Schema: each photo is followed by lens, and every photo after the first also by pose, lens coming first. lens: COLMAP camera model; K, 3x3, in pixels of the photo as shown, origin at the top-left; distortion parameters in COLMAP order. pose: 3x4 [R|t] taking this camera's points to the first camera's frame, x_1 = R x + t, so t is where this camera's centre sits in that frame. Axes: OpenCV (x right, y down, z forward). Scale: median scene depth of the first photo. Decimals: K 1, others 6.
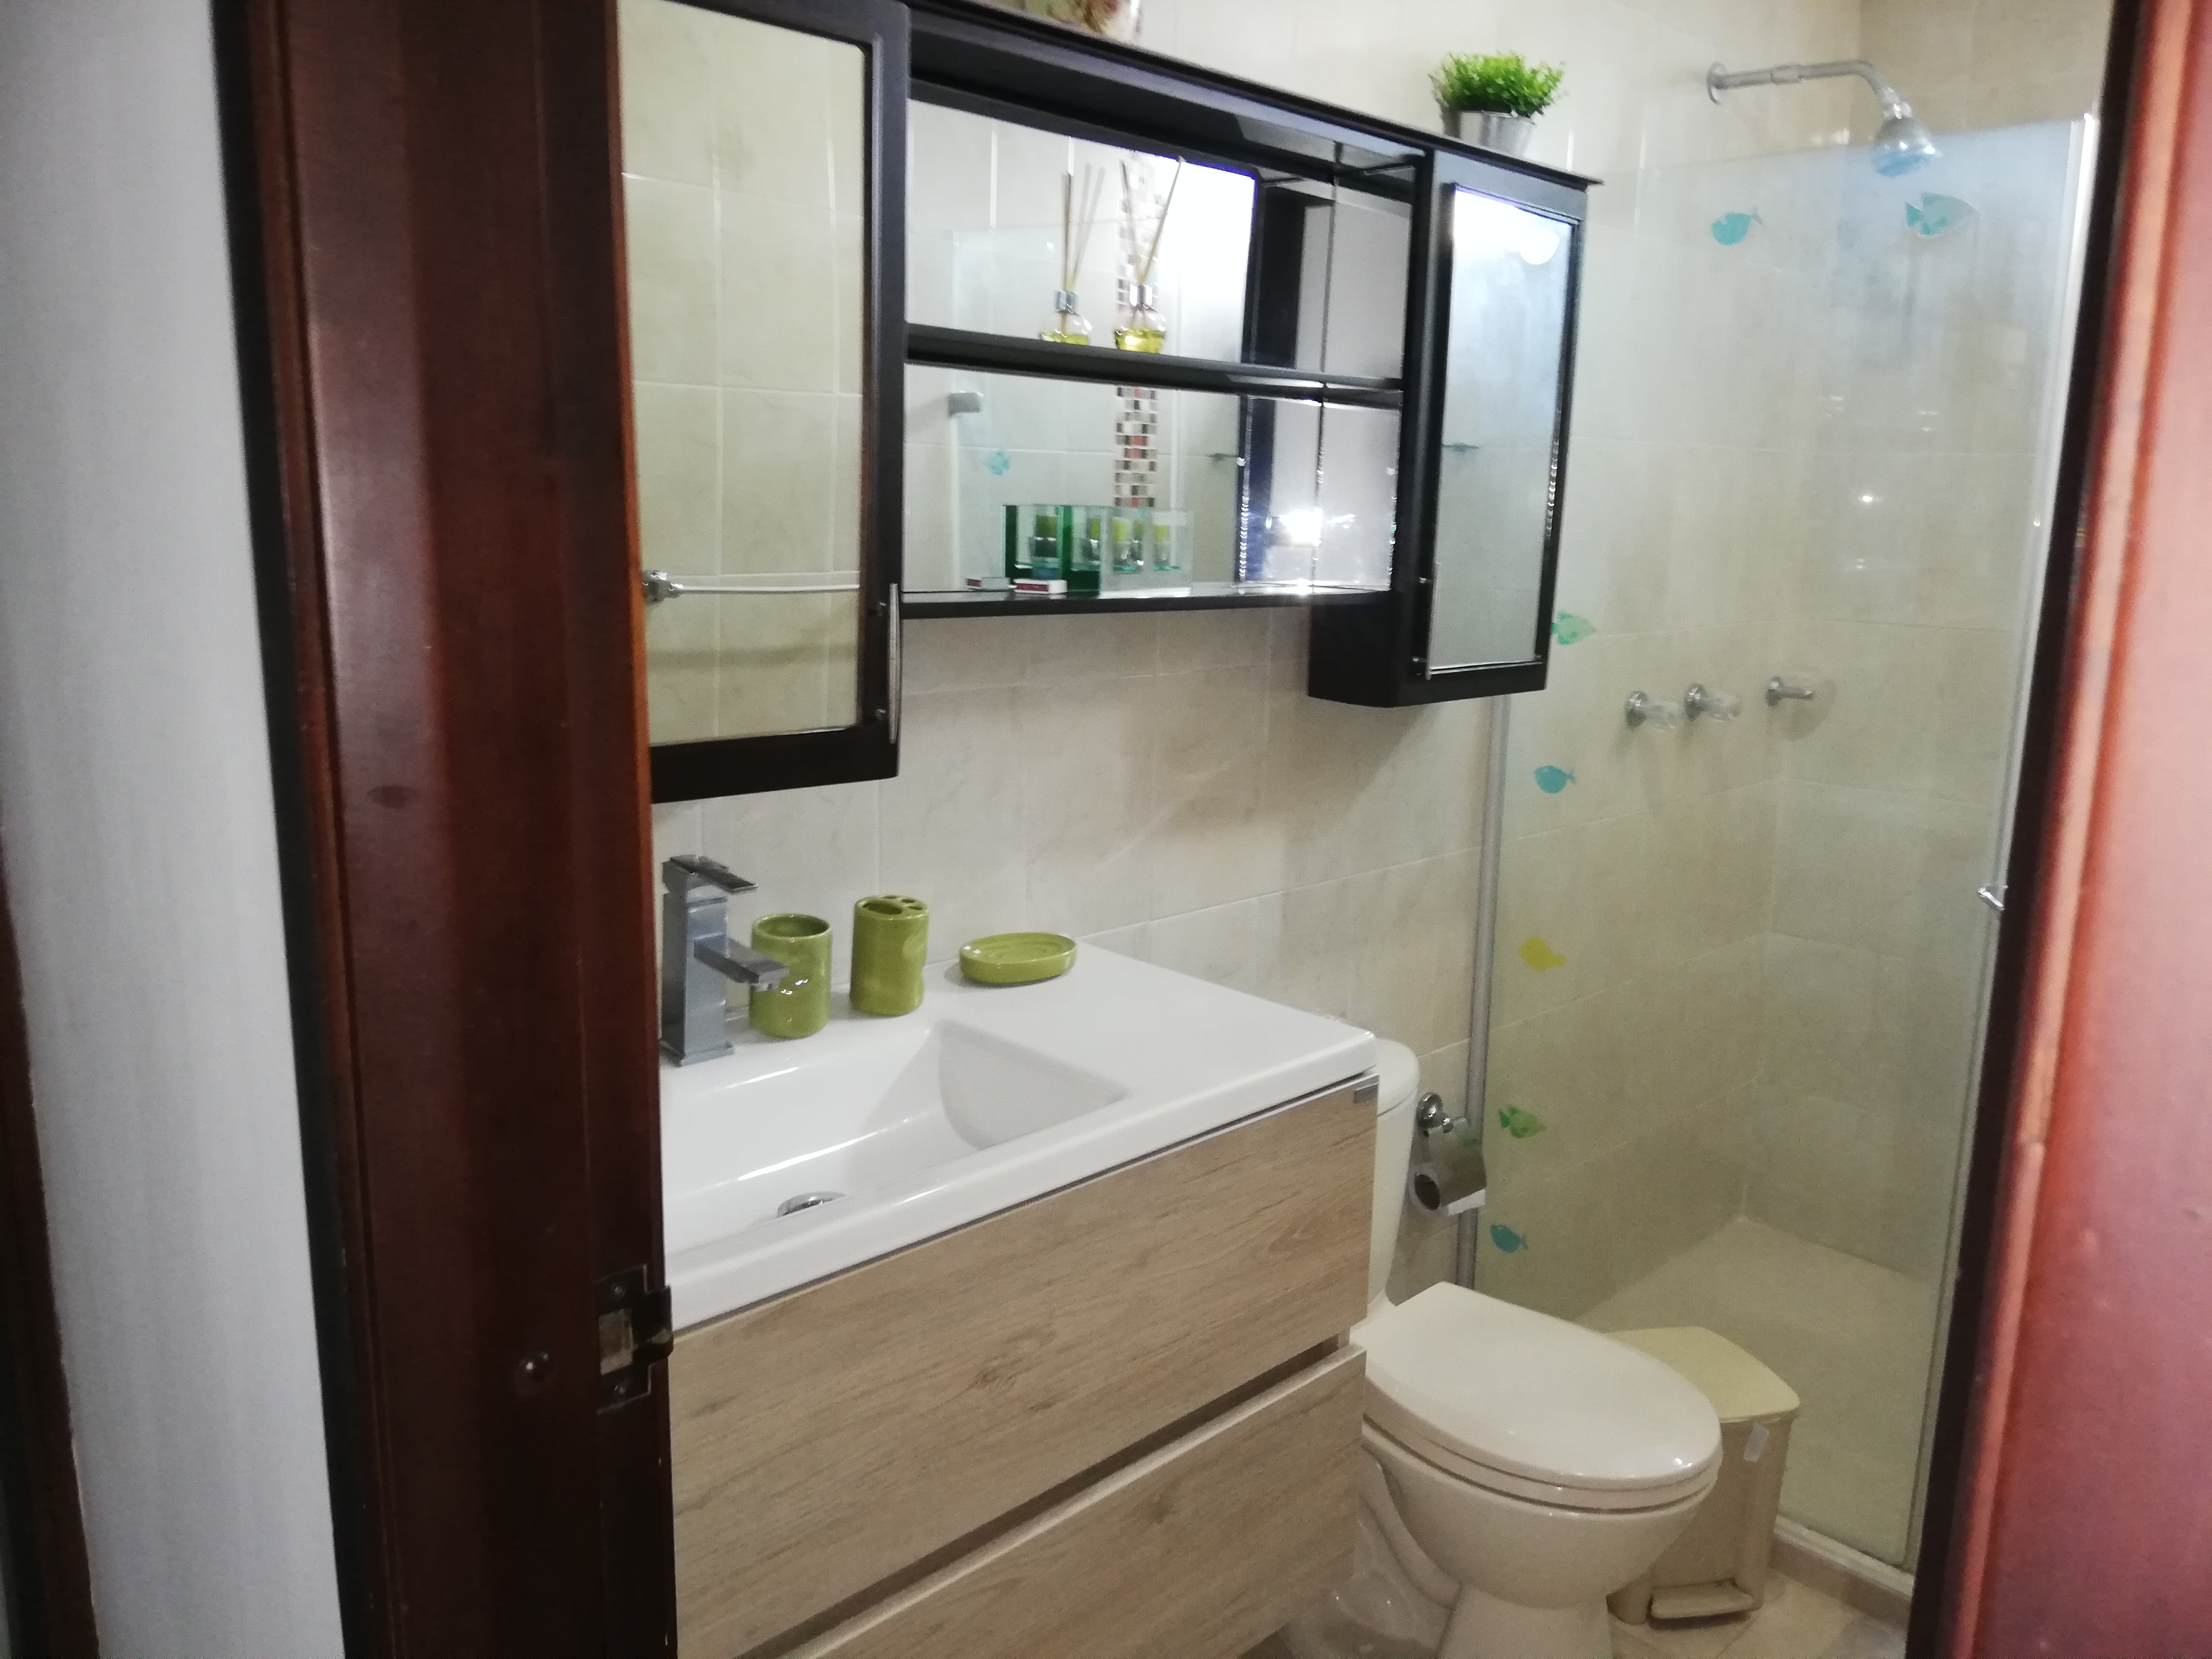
lens RADIAL K [[1695.4, 0, 1117.4], [0, 1695.4, 828.0], [0, 0, 1]] dist [0.058803, -0.100078]
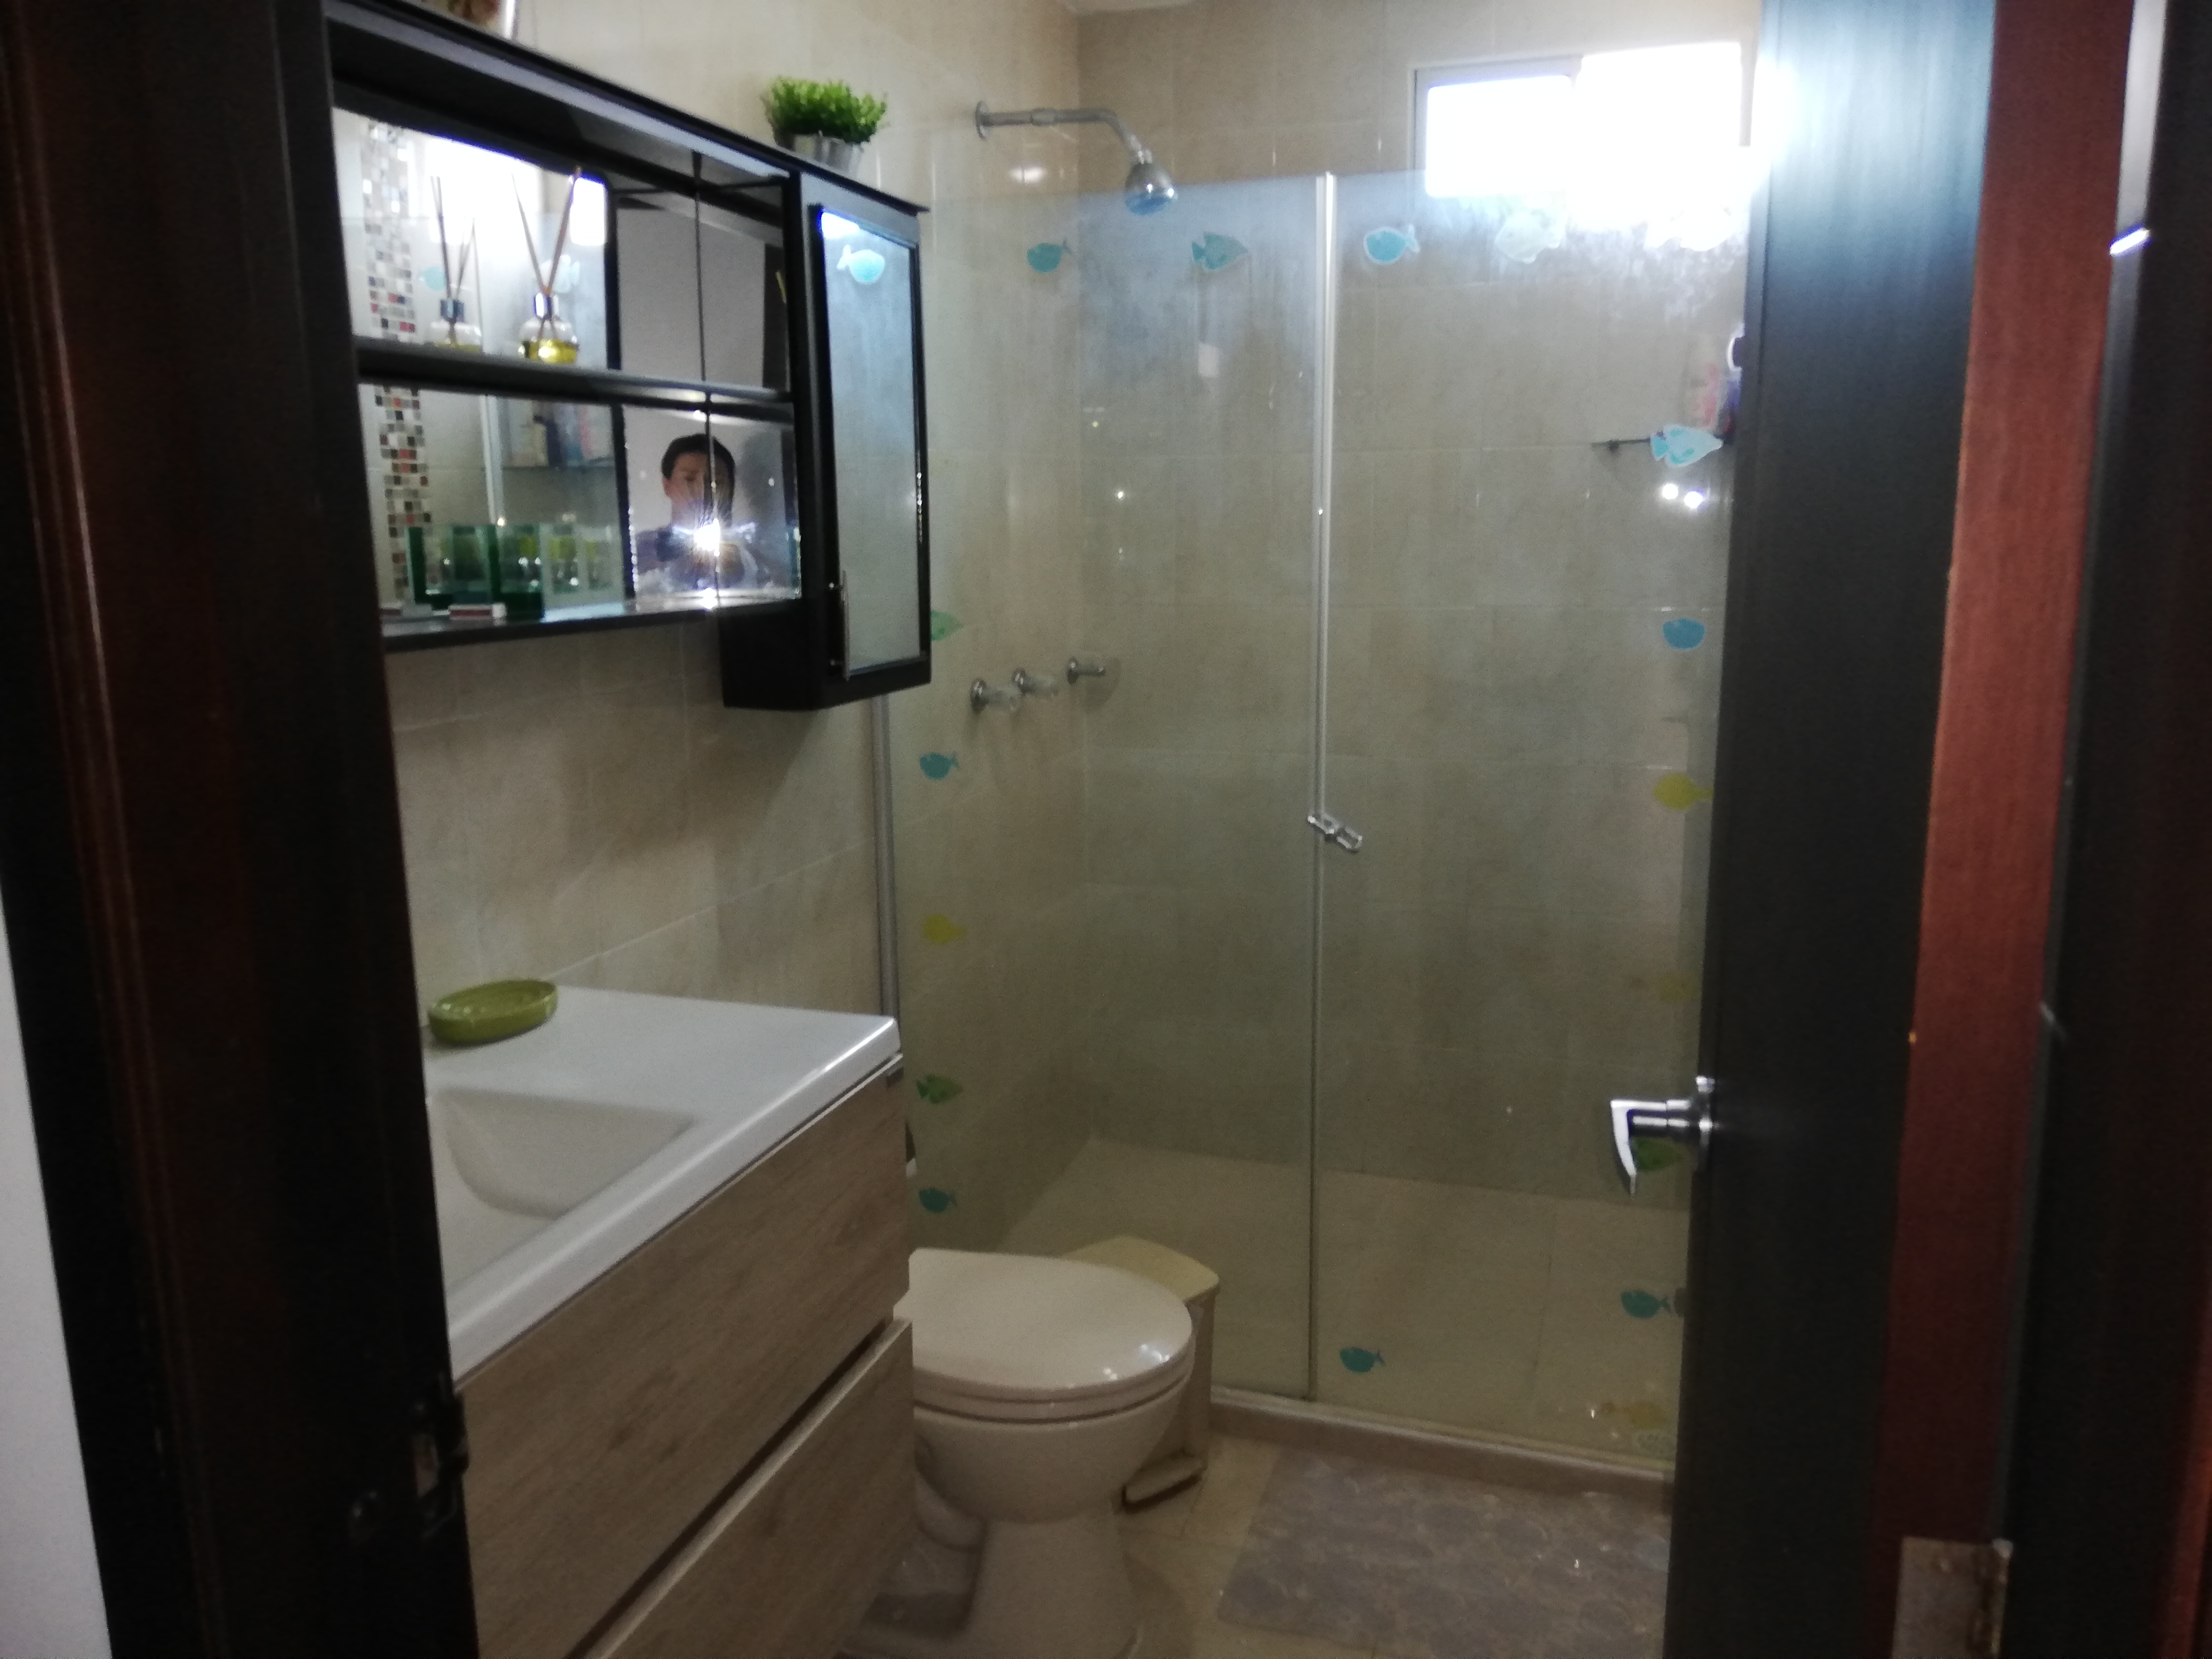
lens RADIAL K [[1681.6, 0, 1106.0], [0, 1681.6, 829.5], [0, 0, 1]] dist [0.070290, -0.110631]
pose [[0.883423, -0.120269, 0.452878, -0.157043], [0.120622, 0.992297, 0.028225, -0.007133], [-0.452784, 0.029692, 0.891126, 0.009794]]
